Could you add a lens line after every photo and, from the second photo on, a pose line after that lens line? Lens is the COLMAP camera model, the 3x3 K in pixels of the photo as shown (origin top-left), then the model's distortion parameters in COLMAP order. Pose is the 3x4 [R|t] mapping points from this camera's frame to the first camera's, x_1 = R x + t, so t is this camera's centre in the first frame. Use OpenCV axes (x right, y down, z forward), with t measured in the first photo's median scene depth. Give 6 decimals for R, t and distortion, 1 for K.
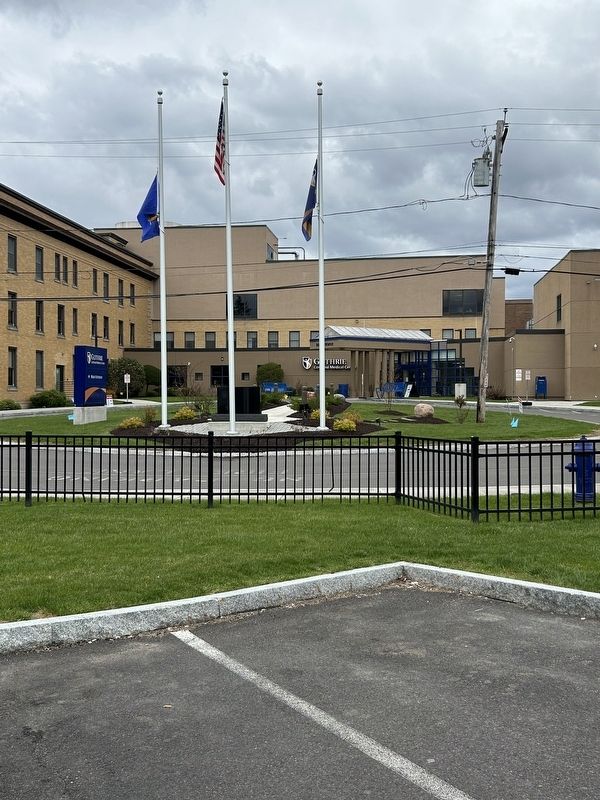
lens RADIAL K [[838.8, 0, 300.4], [0, 838.8, 398.6], [0, 0, 1]] dist [-0.012283, 0.000000]
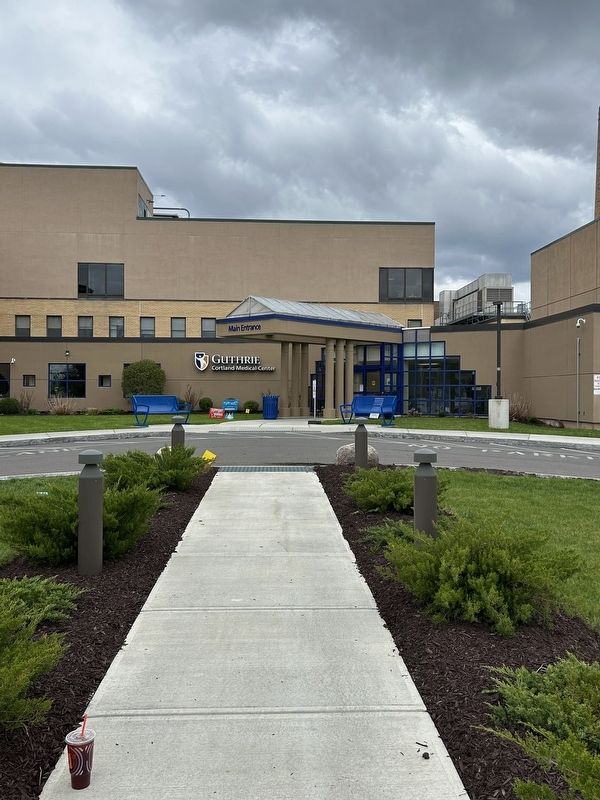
lens RADIAL K [[725.9, 0, 299.3], [0, 725.9, 400.1], [0, 0, 1]] dist [0.010981, 0.000866]
pose [[0.983292, 0.002013, 0.182026, -0.020197], [-0.003525, 0.999962, 0.007981, -0.016653], [-0.182003, -0.008489, 0.983261, 0.424448]]
